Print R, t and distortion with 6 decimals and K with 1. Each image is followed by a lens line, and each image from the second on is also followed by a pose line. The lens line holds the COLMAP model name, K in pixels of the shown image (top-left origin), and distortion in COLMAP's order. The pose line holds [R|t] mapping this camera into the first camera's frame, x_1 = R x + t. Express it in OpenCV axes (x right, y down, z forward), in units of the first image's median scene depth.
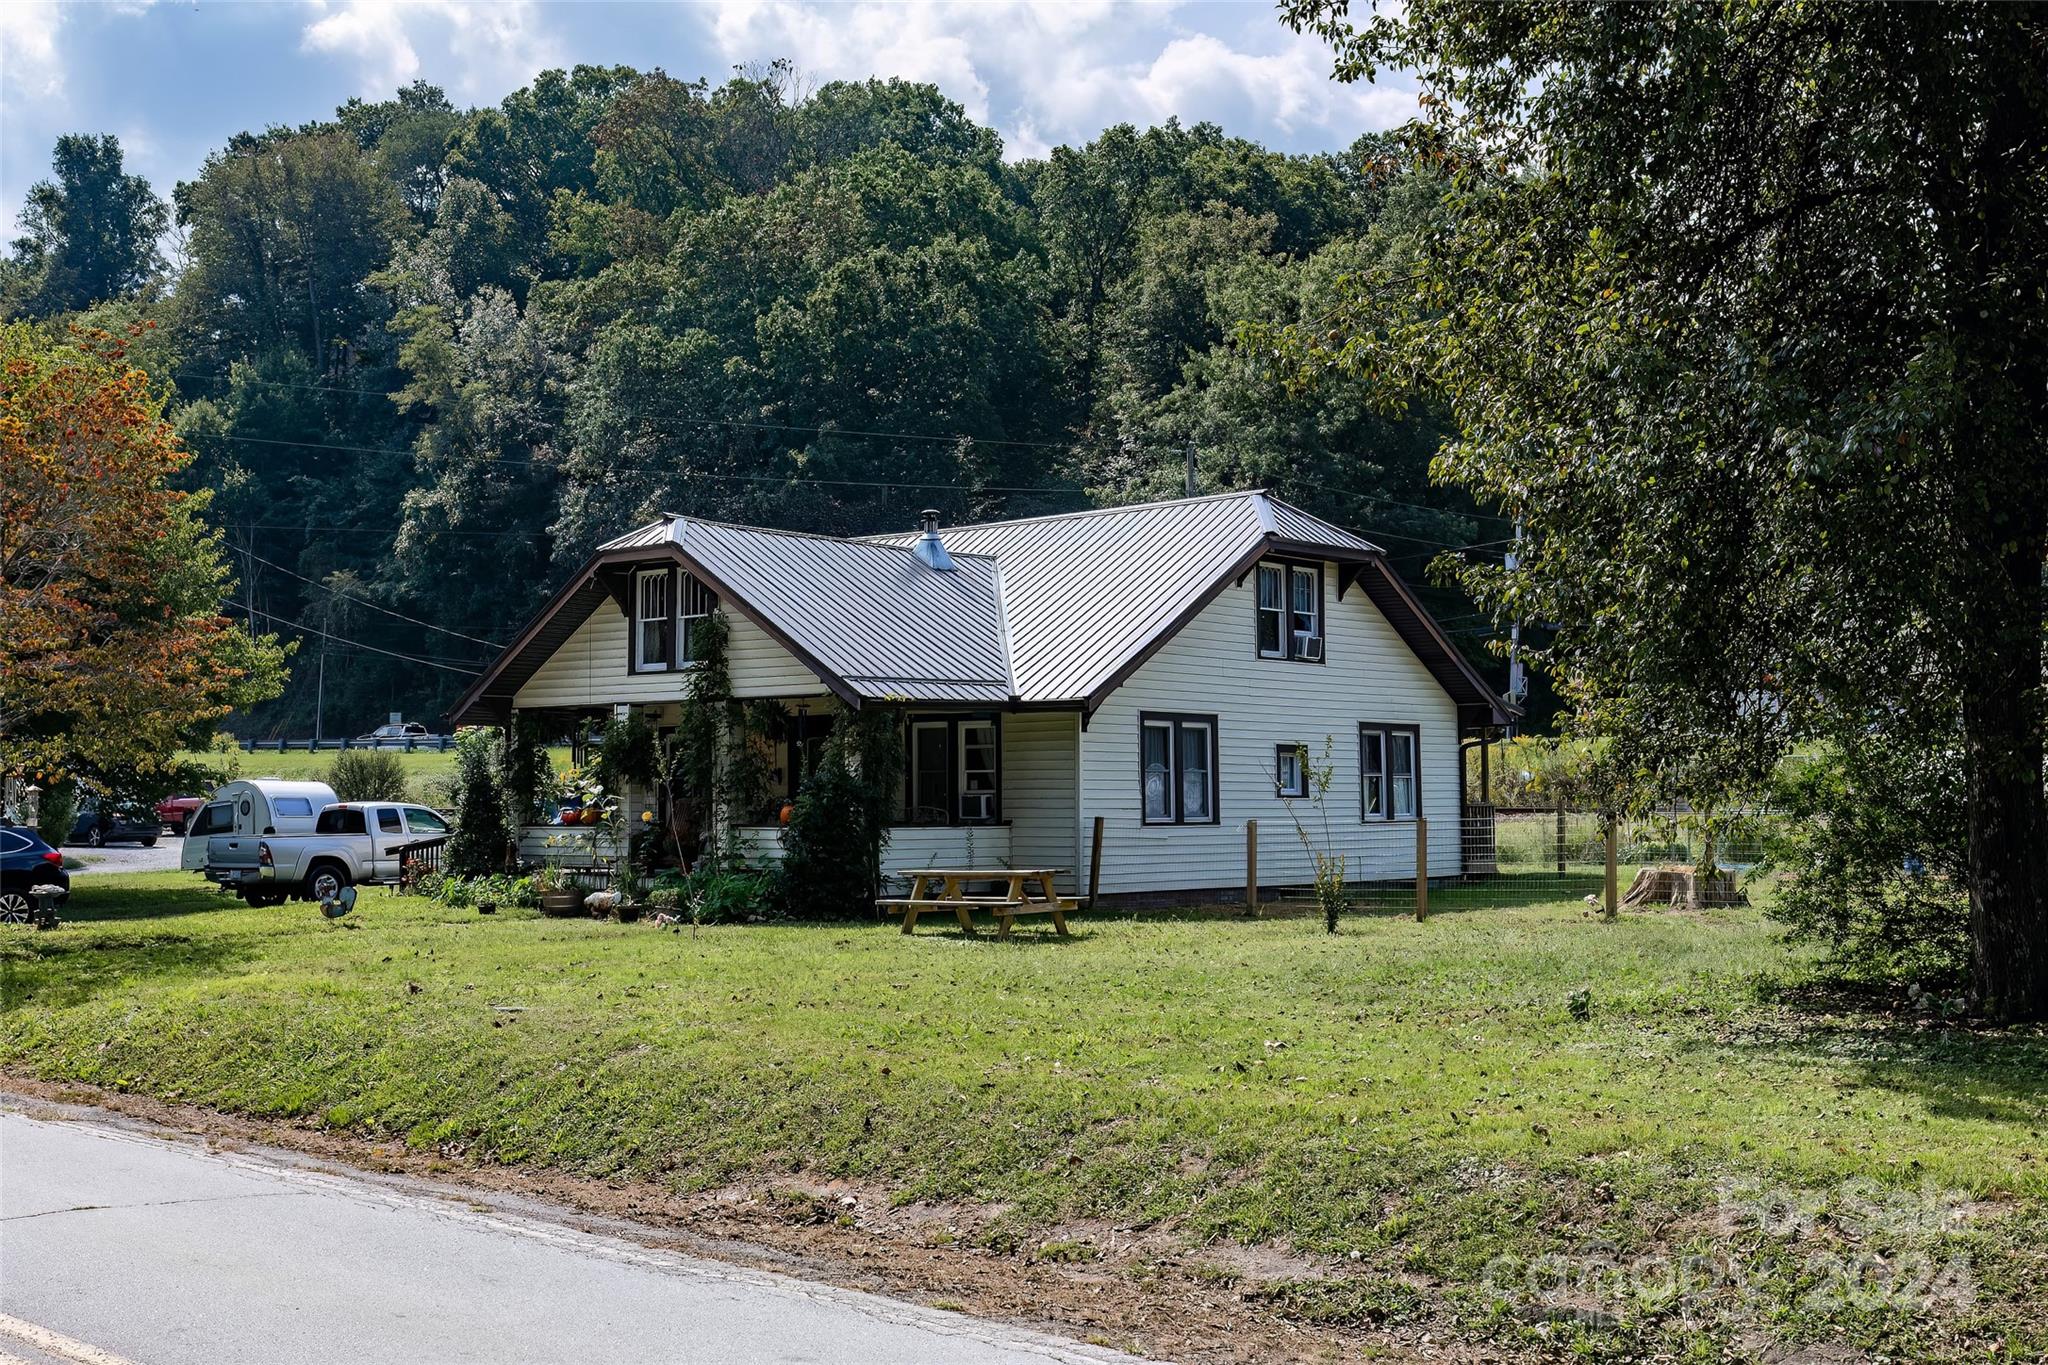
lens RADIAL K [[2194.9, 0, 1026.1], [0, 2194.9, 707.9], [0, 0, 1]] dist [0.017218, 0.009412]
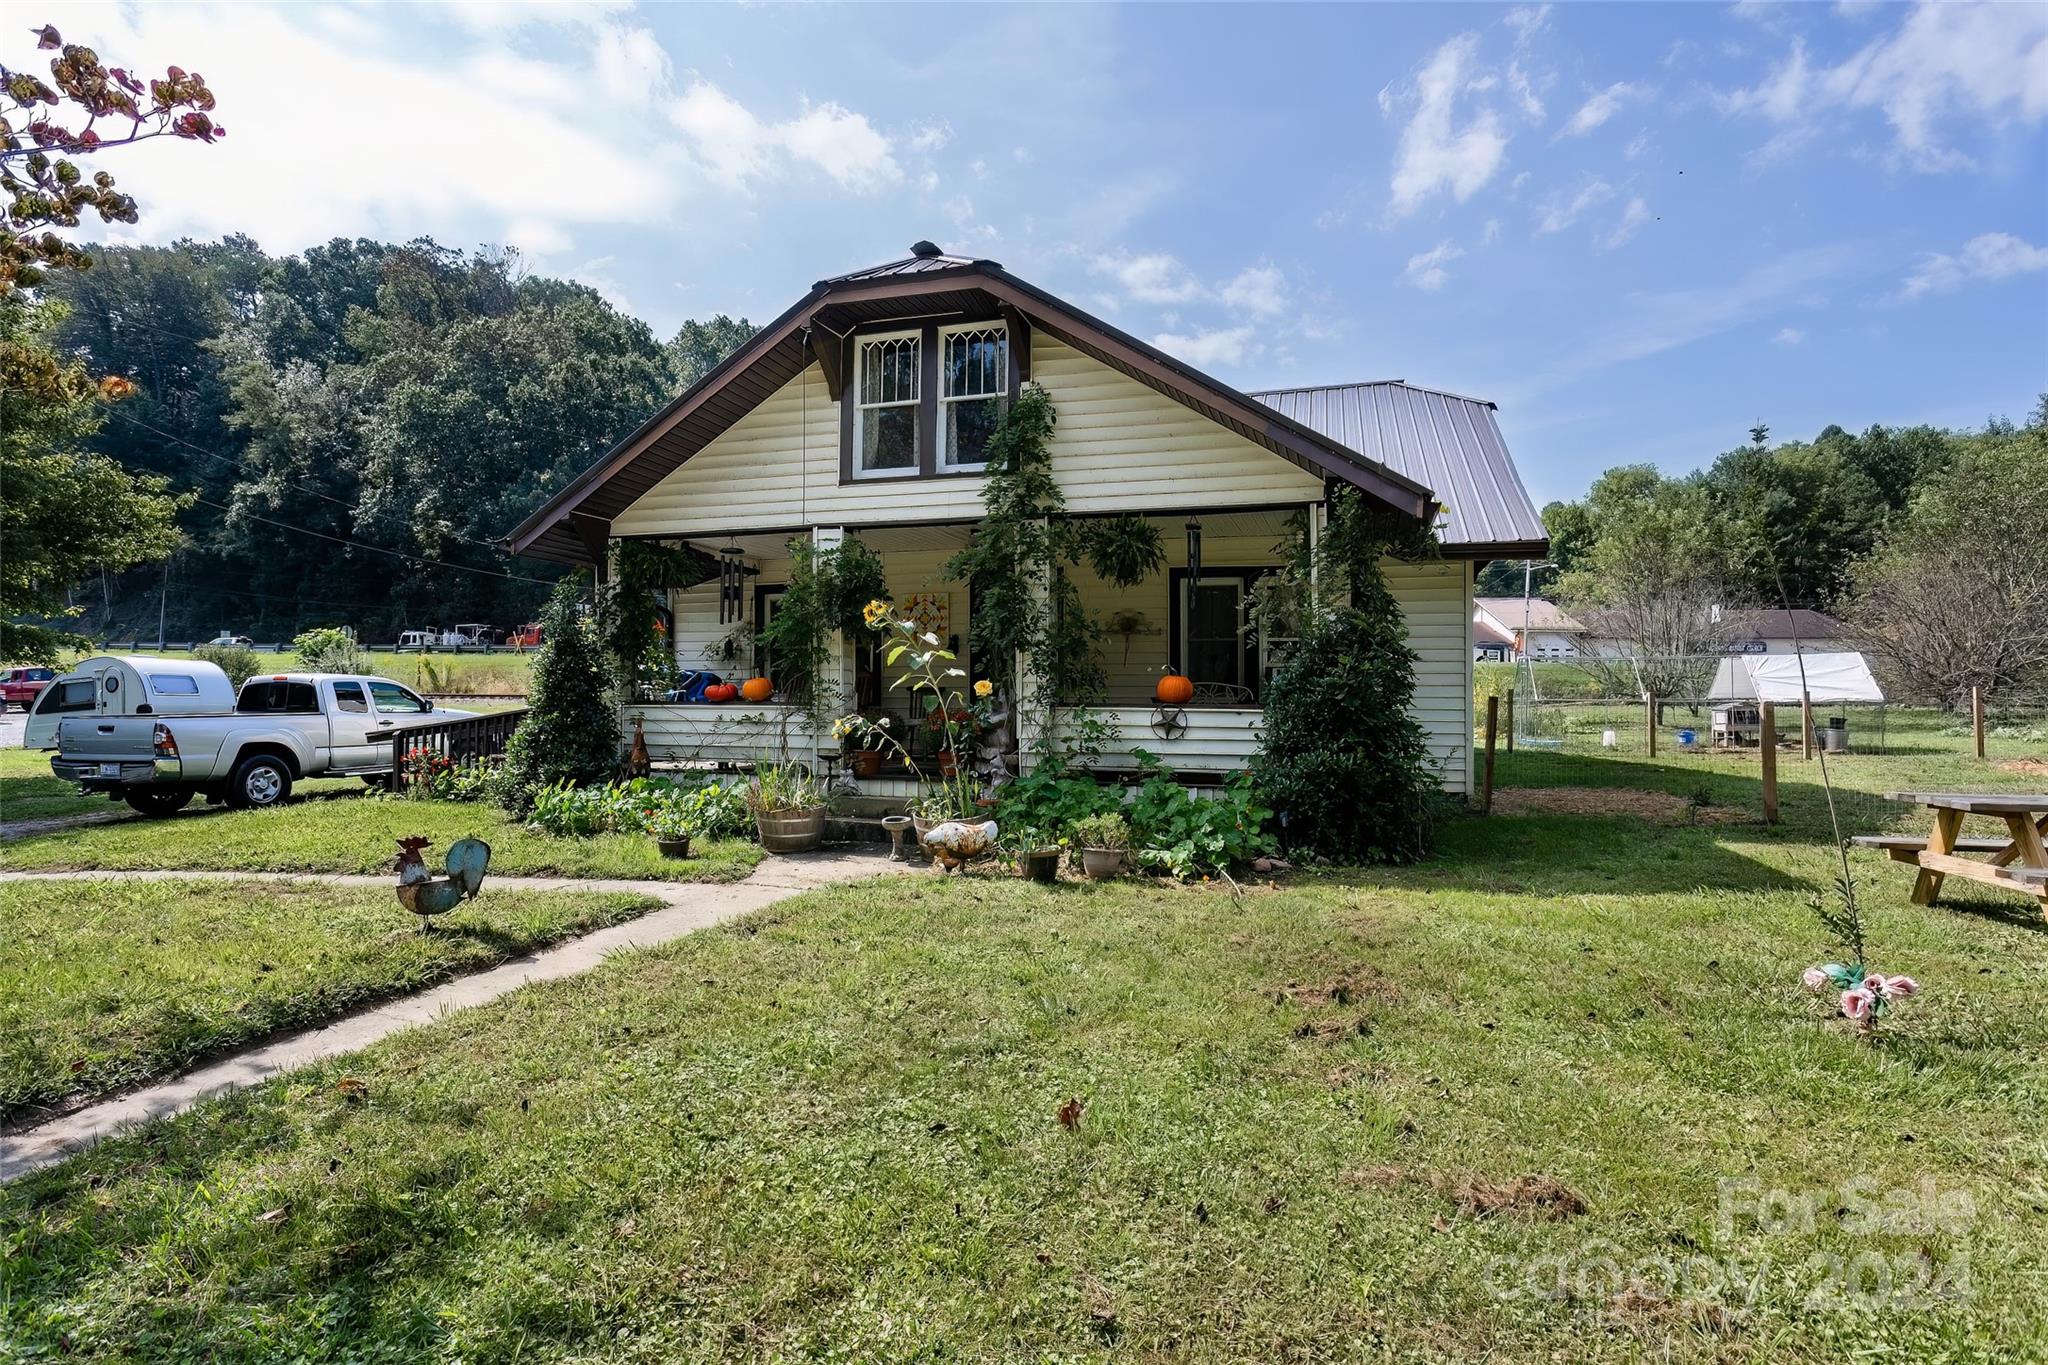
lens RADIAL K [[1009.4, 0, 1025.3], [0, 1009.4, 685.4], [0, 0, 1]] dist [-0.053180, 0.037752]
pose [[0.915308, 0.011606, 0.402587, -0.205527], [-0.024166, 0.999366, 0.026133, 0.030926], [-0.402029, -0.033648, 0.915009, 0.554945]]
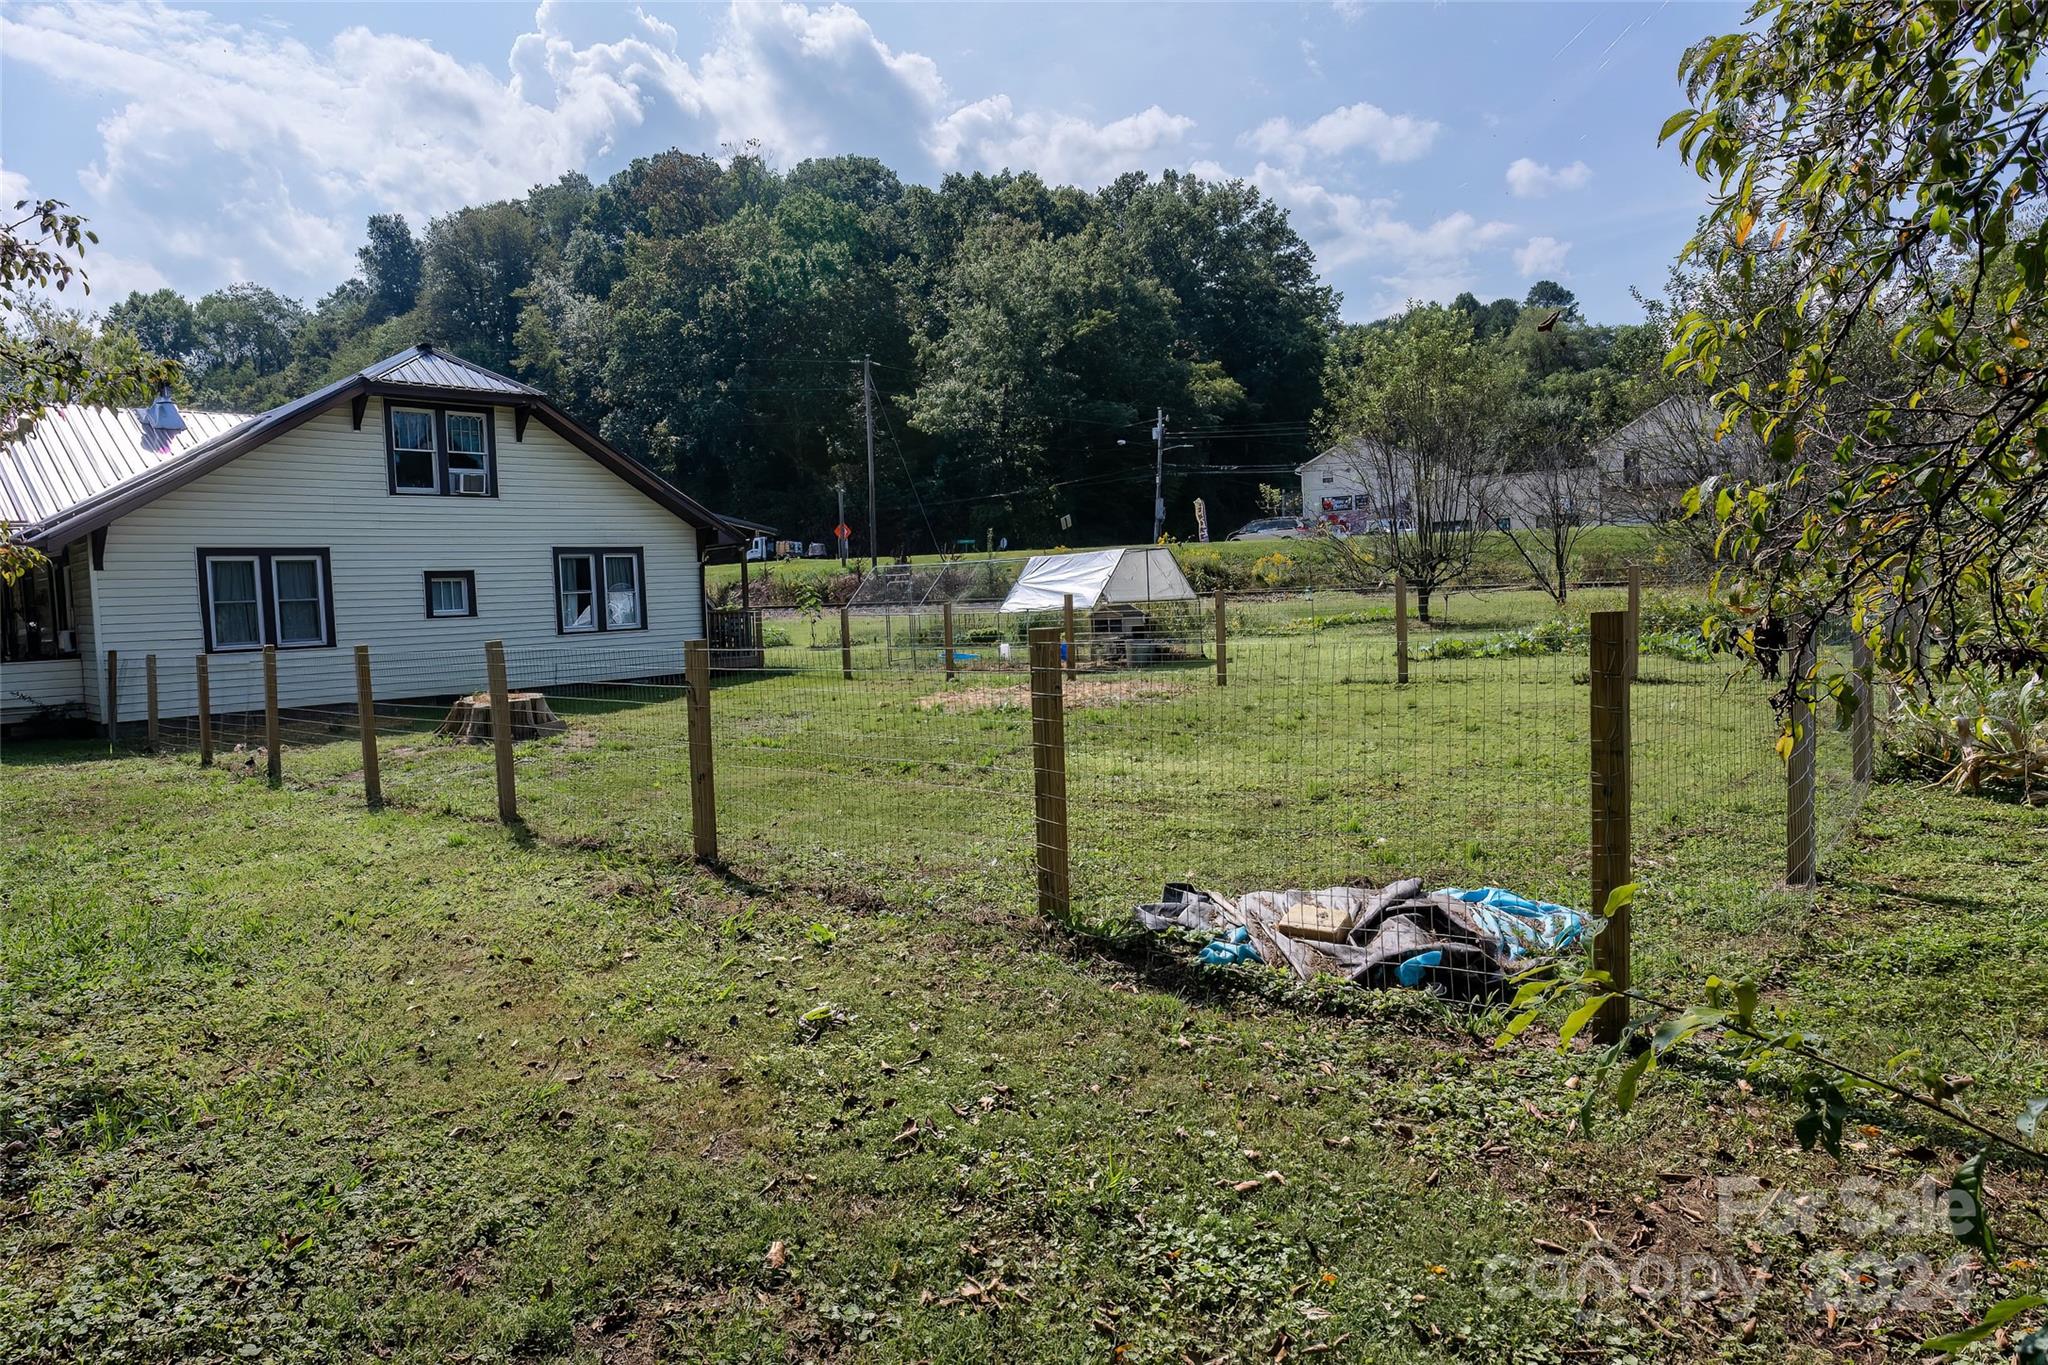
lens RADIAL K [[1201.1, 0, 1024.0], [0, 1201.1, 682.5], [0, 0, 1]] dist [-0.036298, 0.000375]
pose [[0.999217, -0.037154, -0.013603, 0.346750], [0.038533, 0.991861, 0.121352, 0.009060], [0.008983, -0.121781, 0.992516, 0.314574]]
